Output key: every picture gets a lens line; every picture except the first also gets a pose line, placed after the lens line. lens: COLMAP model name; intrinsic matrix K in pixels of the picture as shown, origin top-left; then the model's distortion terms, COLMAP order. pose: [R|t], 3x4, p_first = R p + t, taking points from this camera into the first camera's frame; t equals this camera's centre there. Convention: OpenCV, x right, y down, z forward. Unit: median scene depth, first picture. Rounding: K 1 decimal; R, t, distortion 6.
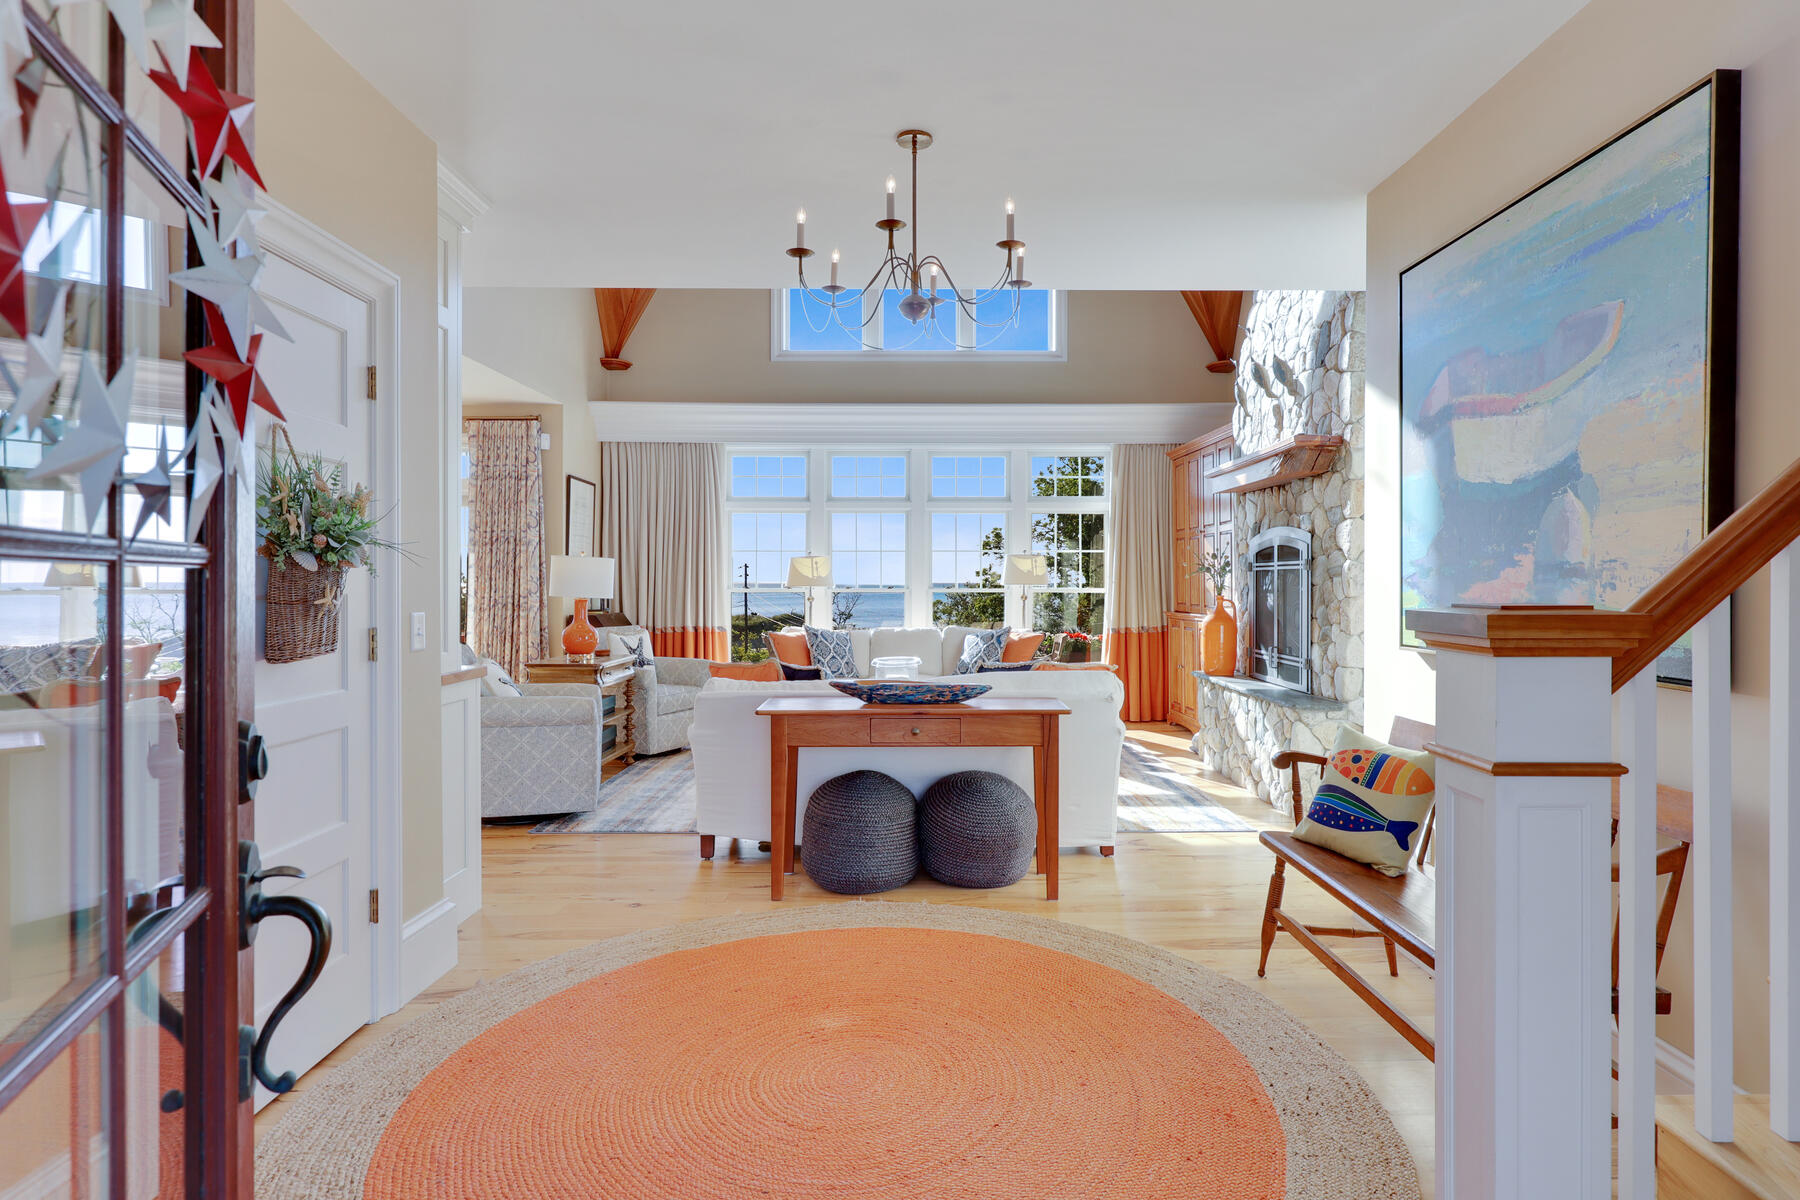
lens RADIAL K [[968.8, 0, 926.7], [0, 968.8, 581.4], [0, 0, 1]] dist [0.004548, -0.000532]
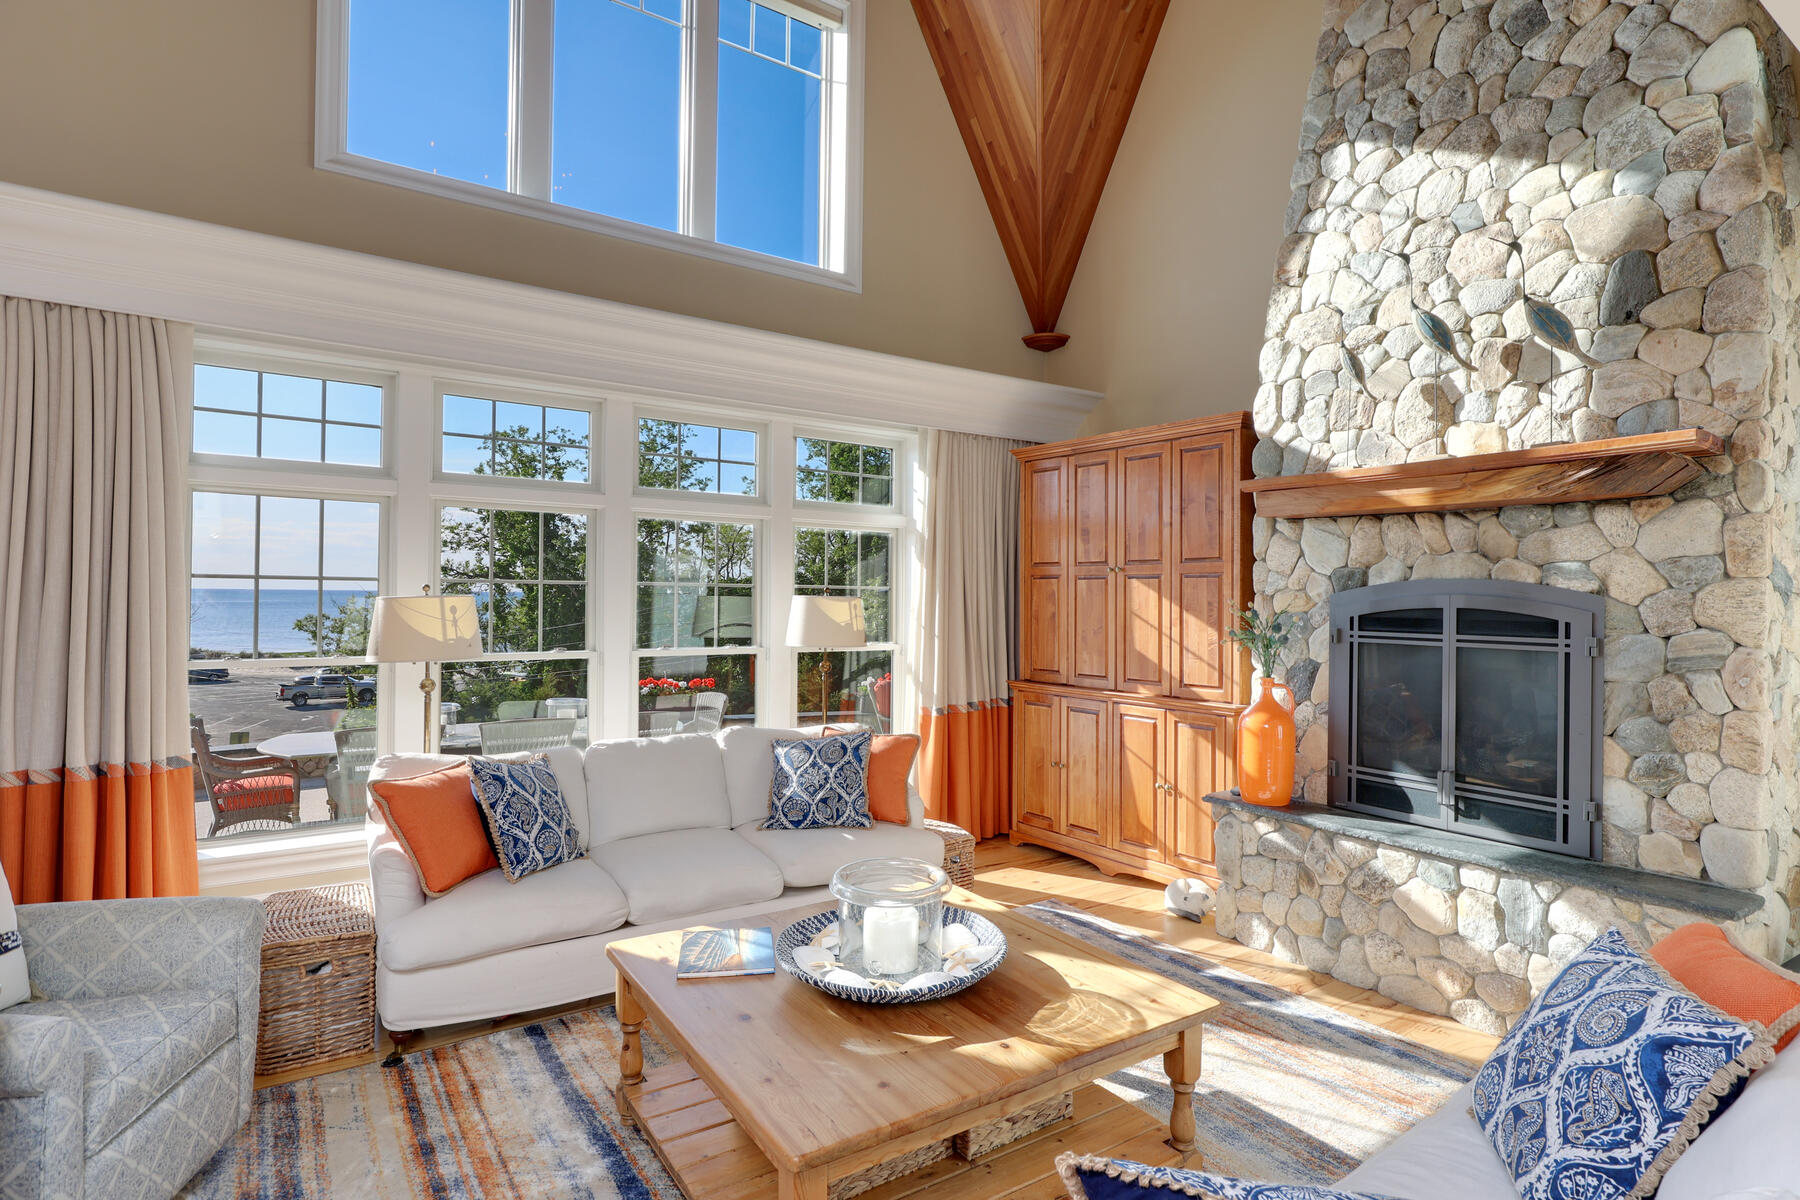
lens RADIAL K [[938.6, 0, 925.7], [0, 938.6, 586.3], [0, 0, 1]] dist [-0.001158, 0.002325]
pose [[0.818467, 0.015631, 0.574341, -0.242784], [-0.012772, 0.999878, -0.009011, -0.037536], [-0.574411, 0.000040, 0.818567, 0.642233]]
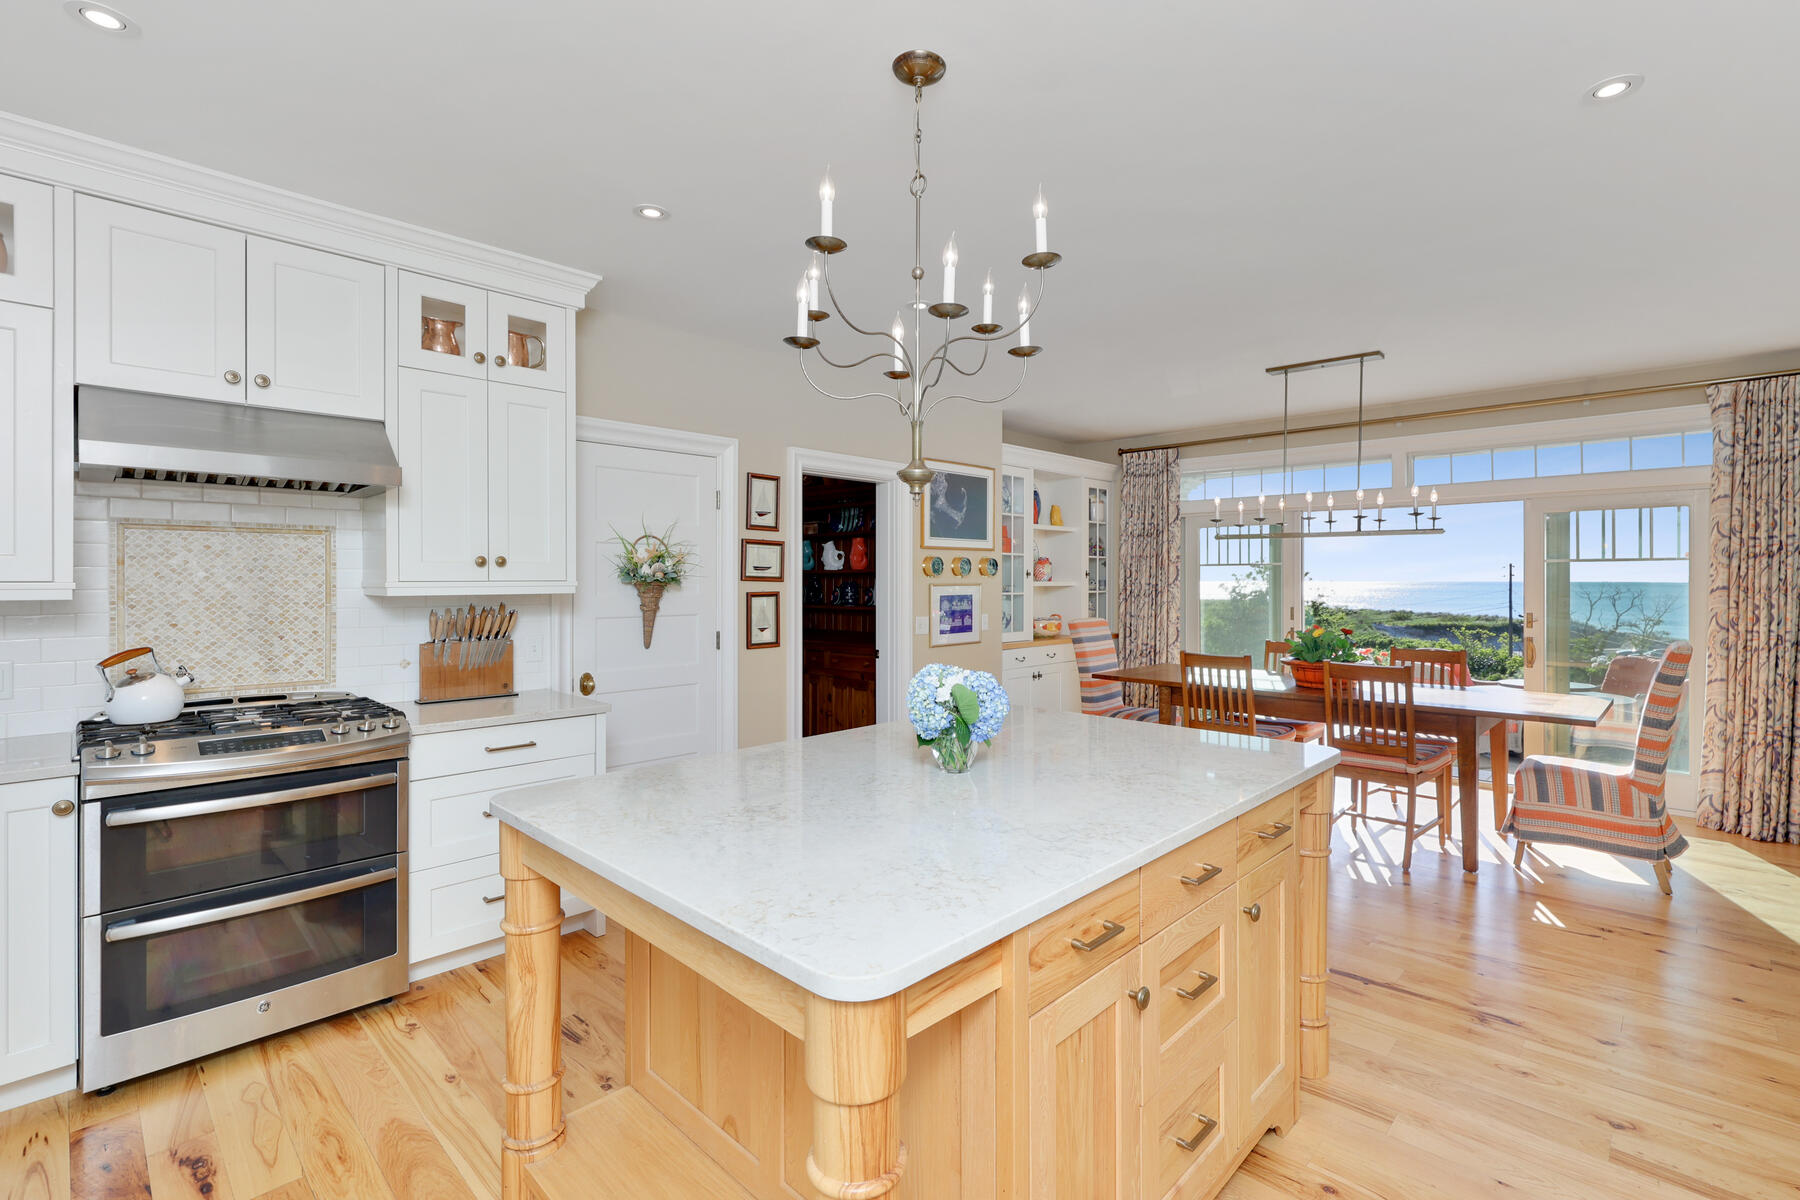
lens RADIAL K [[810.9, 0, 918.3], [0, 810.9, 582.3], [0, 0, 1]] dist [-0.000082, -0.000484]
pose [[0.717511, 0.002712, -0.696542, -0.565378], [-0.000213, 0.999993, 0.003674, -0.024808], [0.696547, -0.002488, 0.717507, 0.182431]]
